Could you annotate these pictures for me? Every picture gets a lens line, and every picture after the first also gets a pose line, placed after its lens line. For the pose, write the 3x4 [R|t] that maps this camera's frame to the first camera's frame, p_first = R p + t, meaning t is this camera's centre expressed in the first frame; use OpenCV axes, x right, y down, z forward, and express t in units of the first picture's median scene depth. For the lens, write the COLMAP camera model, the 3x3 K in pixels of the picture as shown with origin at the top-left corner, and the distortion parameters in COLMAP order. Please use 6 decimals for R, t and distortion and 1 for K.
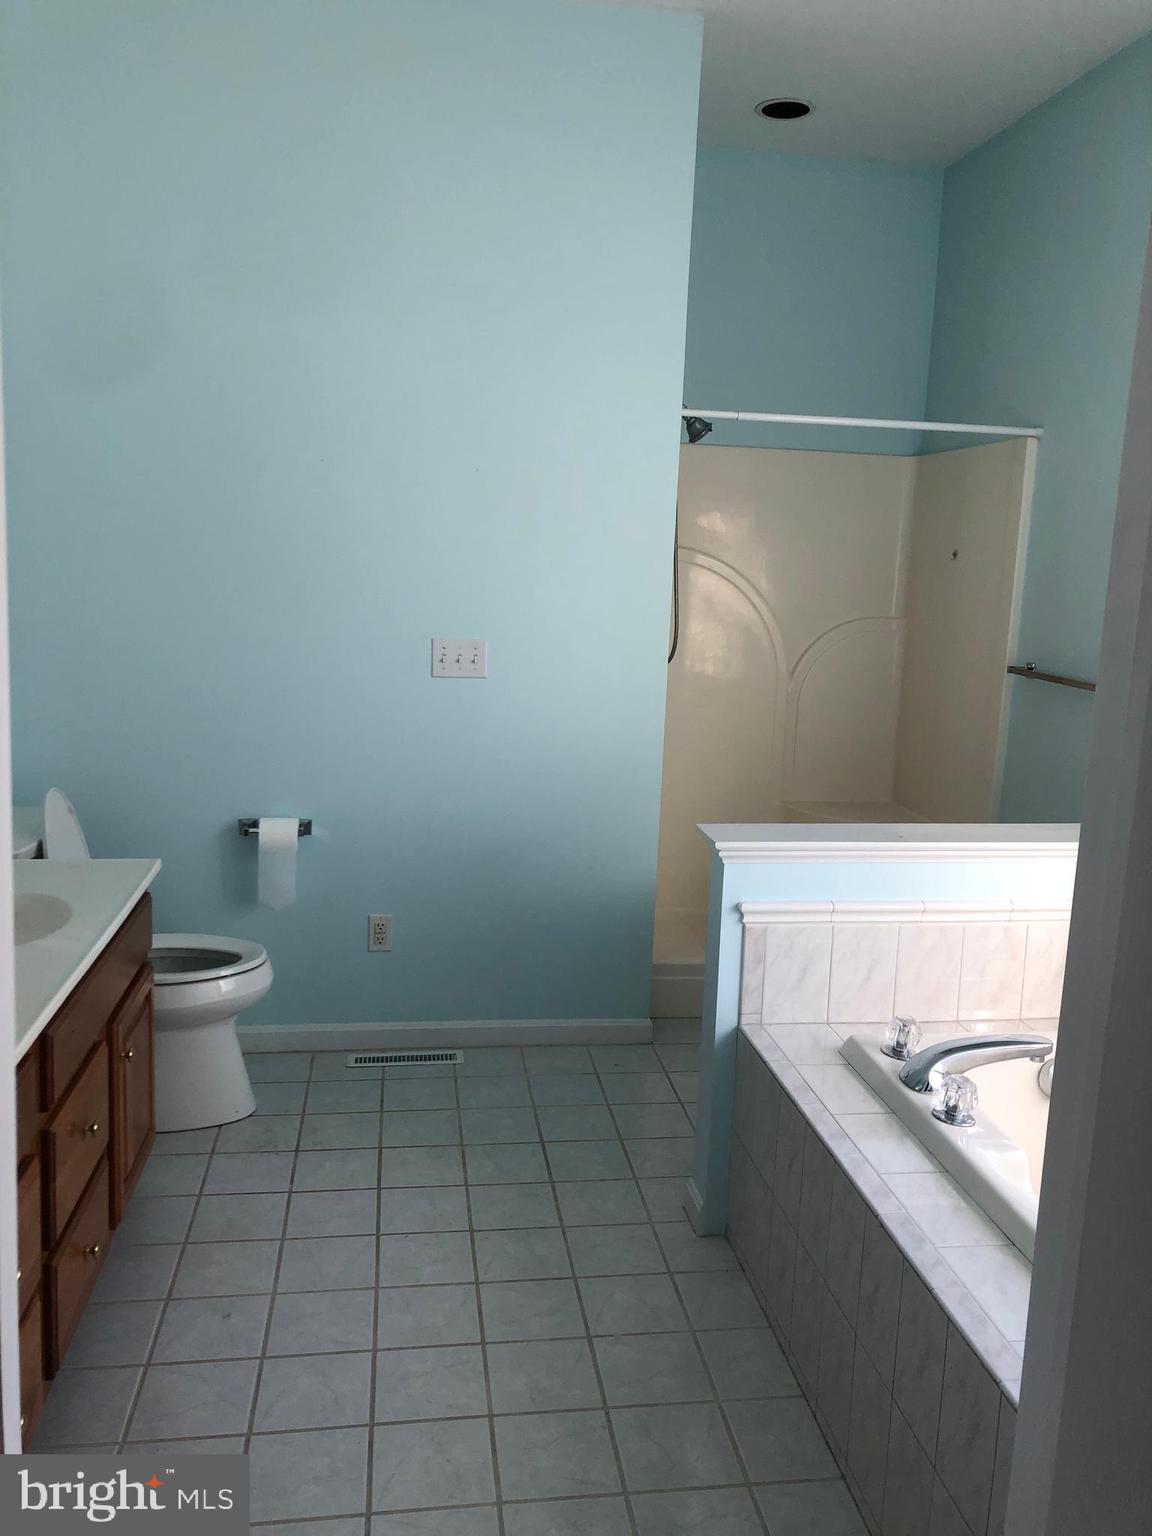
lens RADIAL K [[1259.9, 0, 578.2], [0, 1259.9, 760.8], [0, 0, 1]] dist [0.038046, -0.046775]
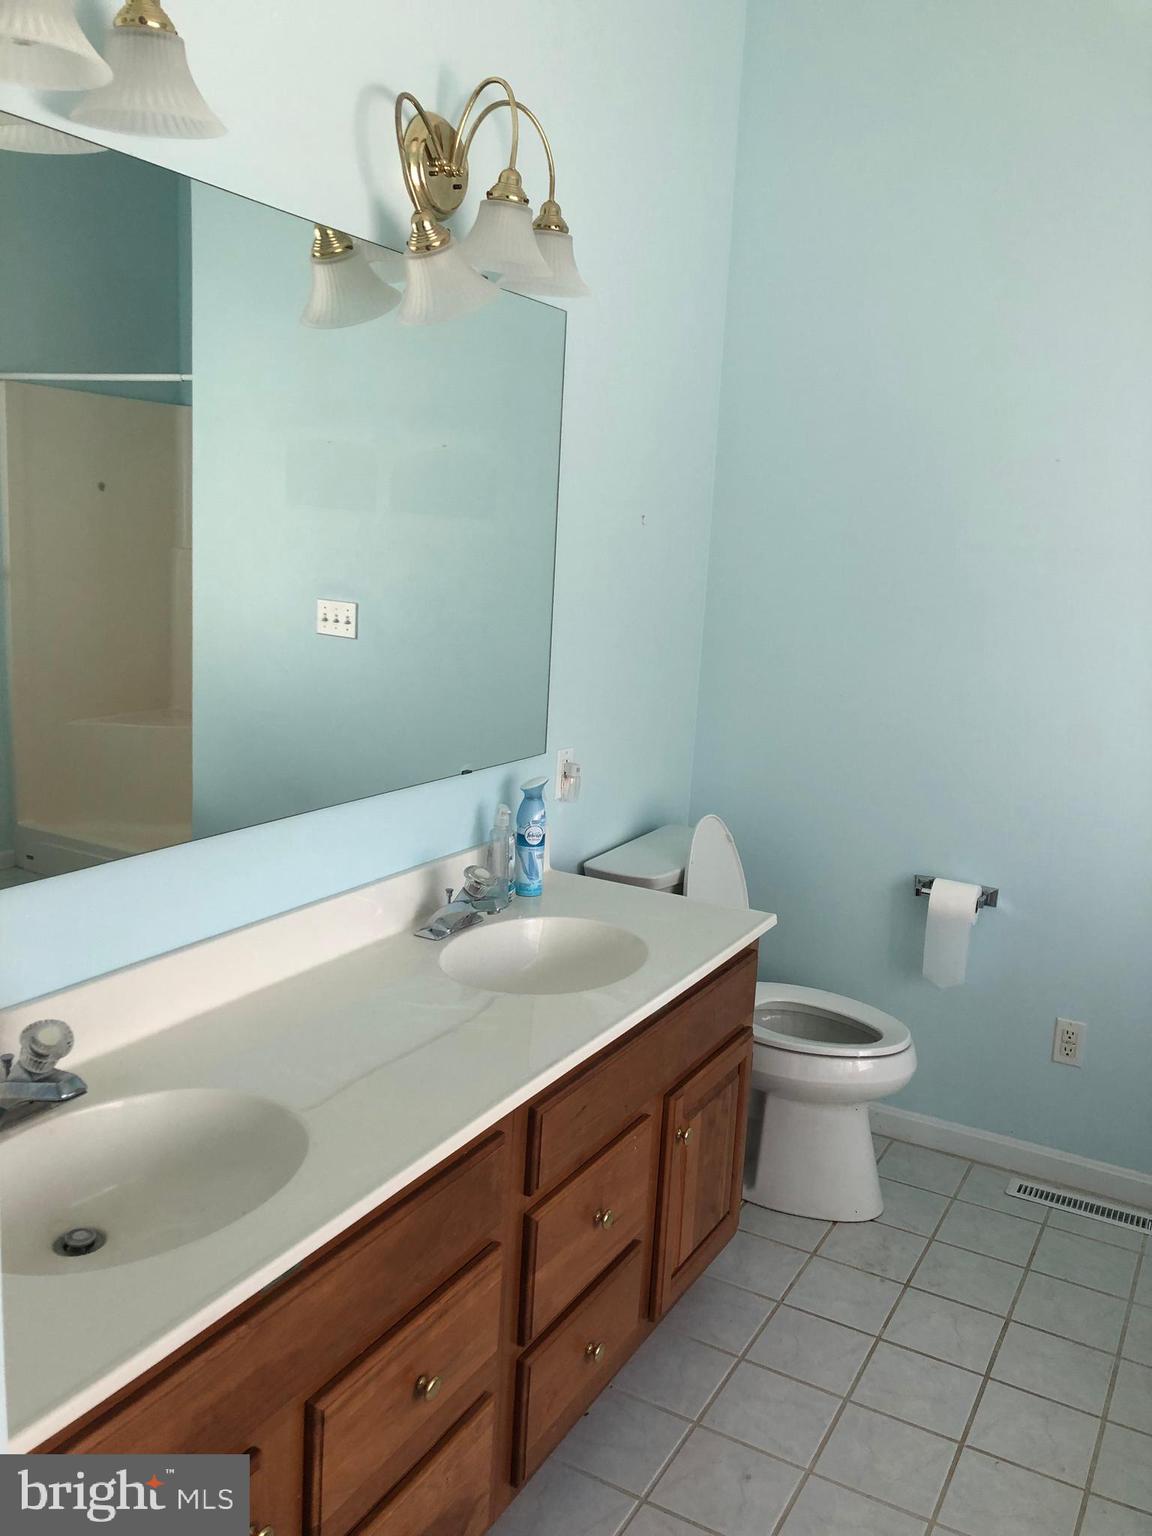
lens RADIAL K [[1259.9, 0, 578.0], [0, 1259.9, 780.0], [0, 0, 1]] dist [0.038046, -0.046775]
pose [[0.801503, 0.116804, -0.586472, 0.052684], [-0.115489, 0.992510, 0.039838, -0.029138], [0.586732, 0.035801, 0.808989, 0.179289]]
